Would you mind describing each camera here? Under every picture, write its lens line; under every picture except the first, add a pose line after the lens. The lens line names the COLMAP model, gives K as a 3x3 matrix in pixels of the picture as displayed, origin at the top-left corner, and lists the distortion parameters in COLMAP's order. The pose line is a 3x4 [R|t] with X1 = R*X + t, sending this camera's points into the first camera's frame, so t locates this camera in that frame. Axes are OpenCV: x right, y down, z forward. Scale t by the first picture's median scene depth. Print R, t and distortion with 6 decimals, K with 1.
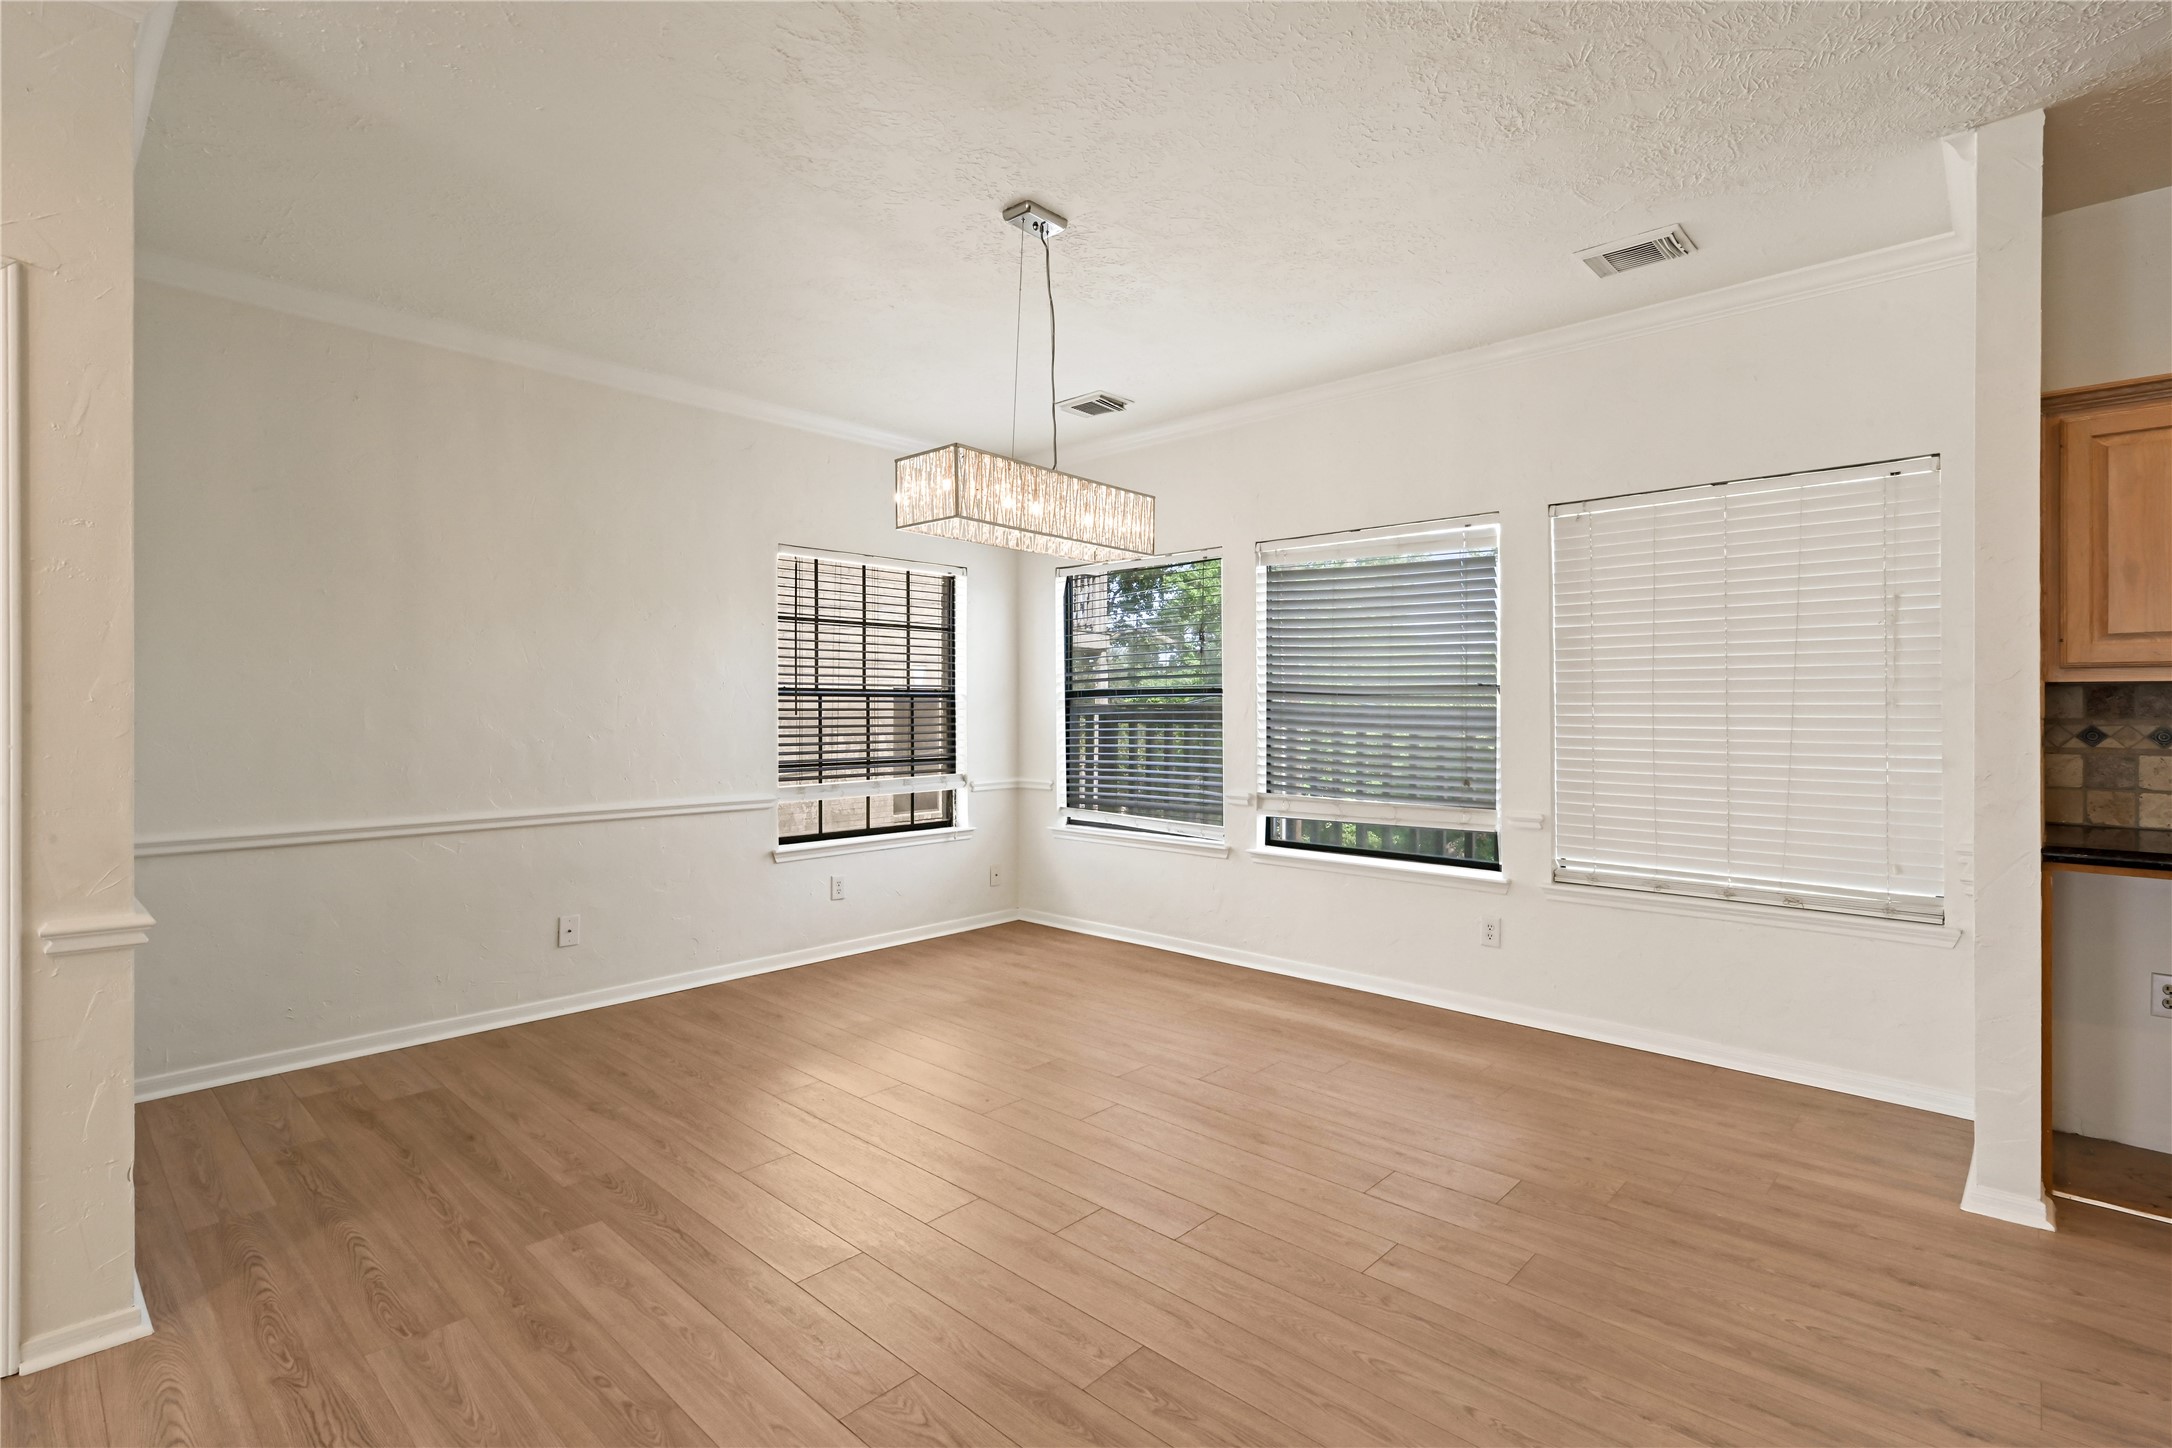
lens RADIAL K [[996.5, 0, 1087.2], [0, 996.5, 710.4], [0, 0, 1]] dist [-0.004022, -0.000990]
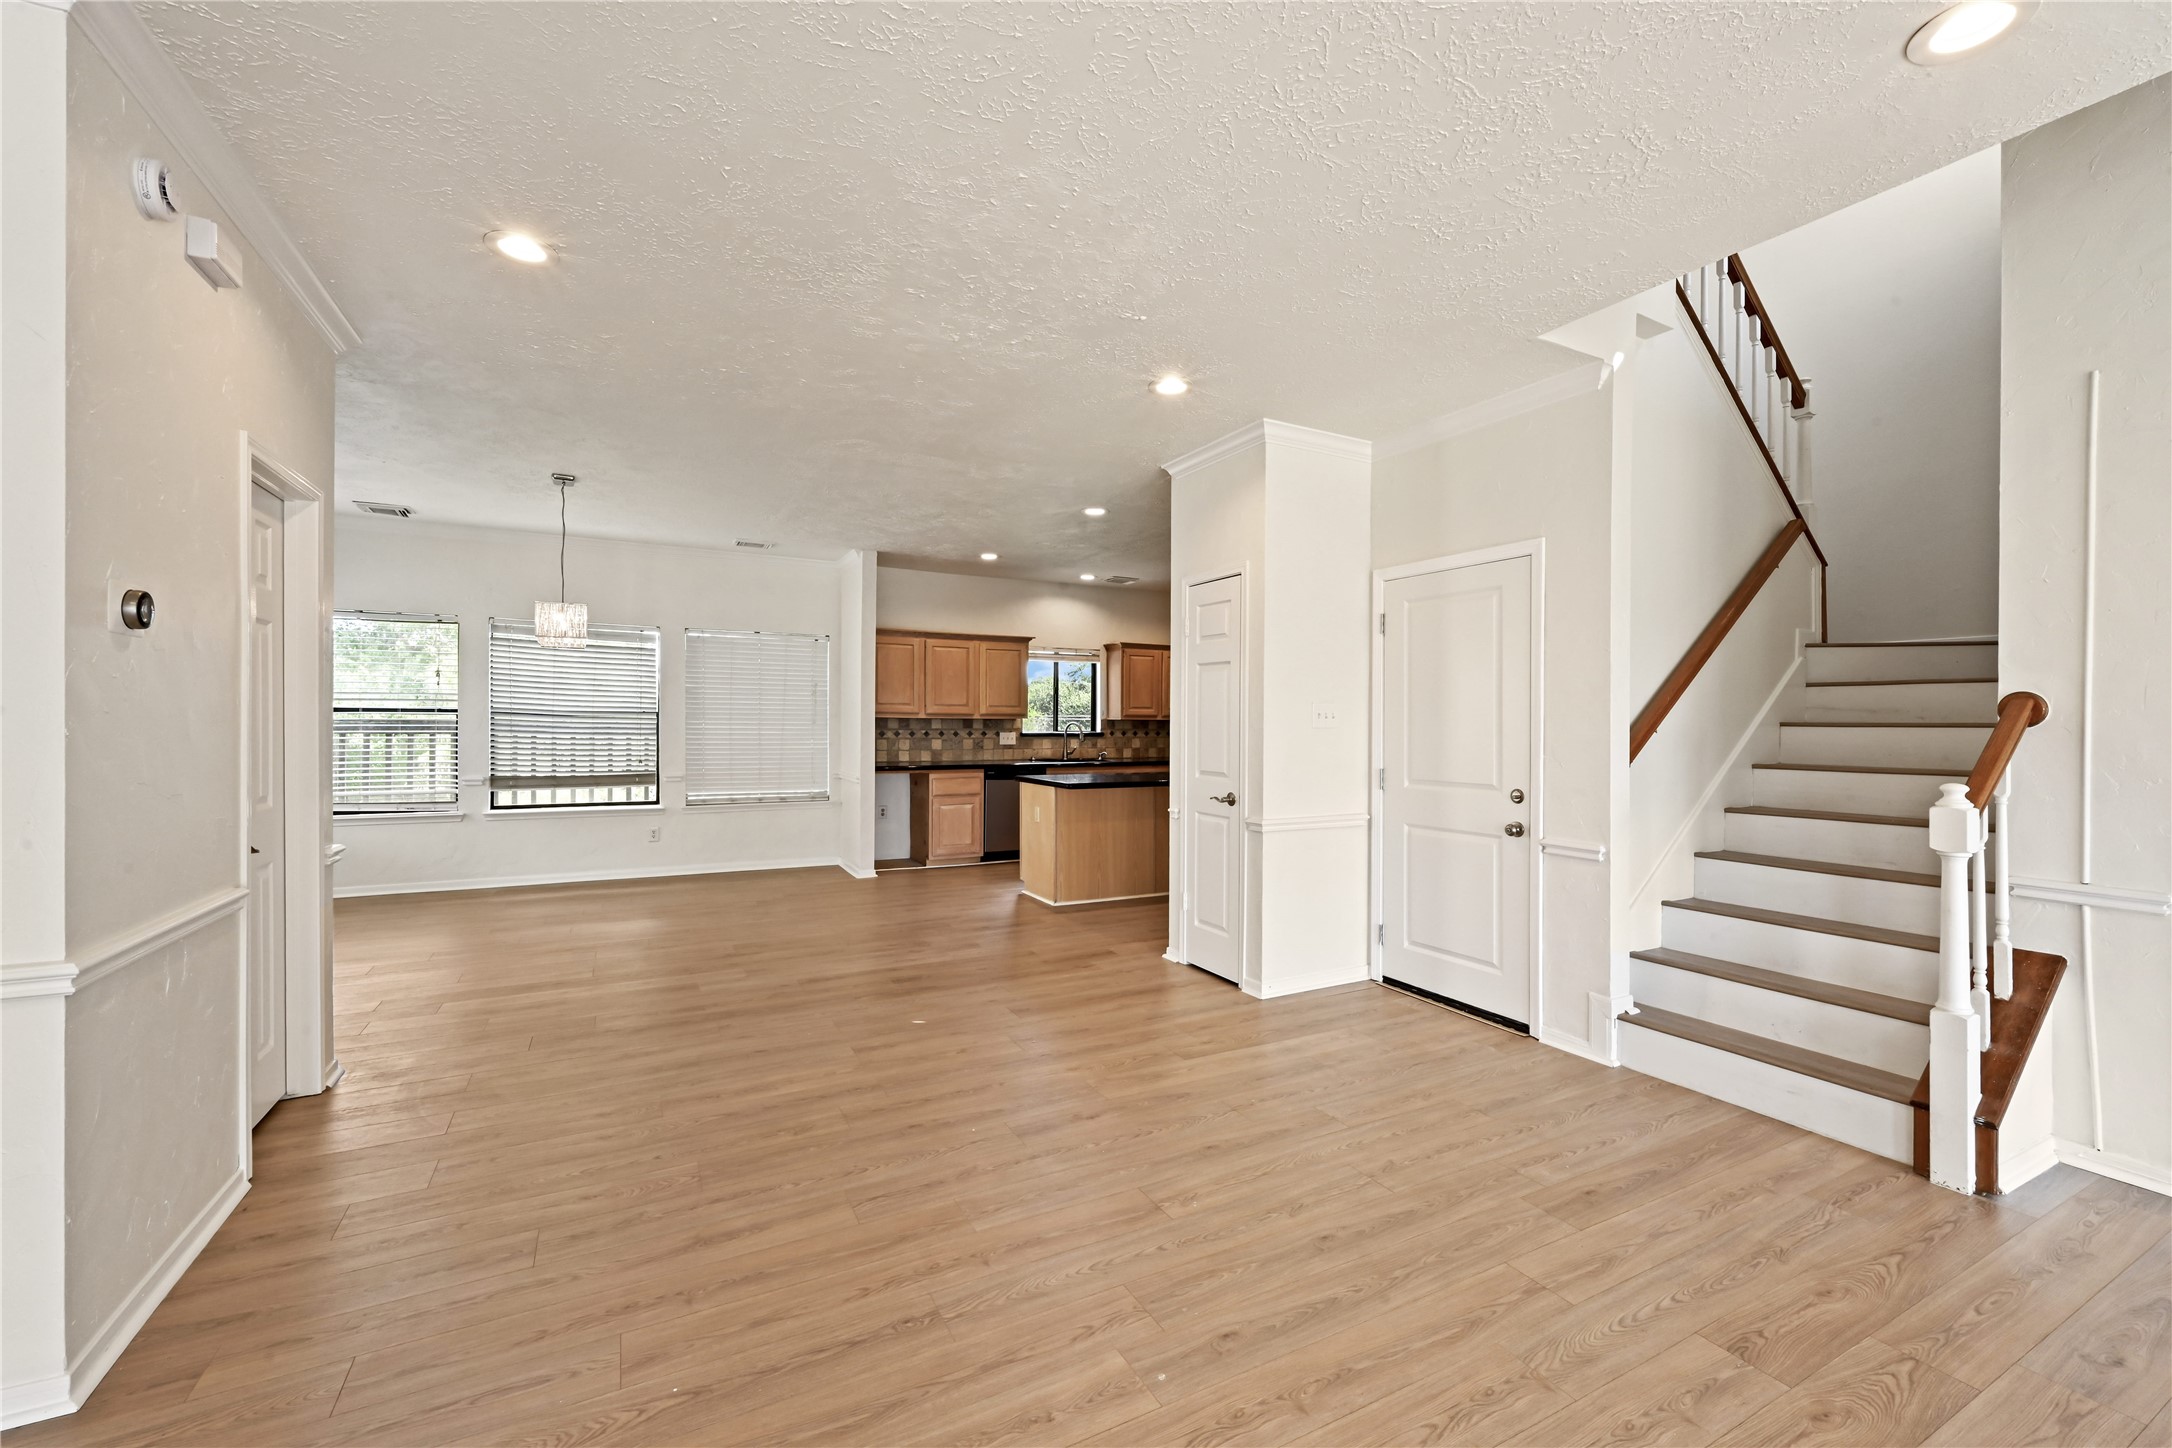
lens RADIAL K [[856.4, 0, 1086.5], [0, 856.4, 719.0], [0, 0, 1]] dist [-0.000579, 0.000047]
pose [[0.330721, 0.004465, 0.943718, -0.826337], [-0.007293, 0.999971, -0.002175, -0.012895], [-0.943700, -0.006163, 0.330744, -0.351608]]
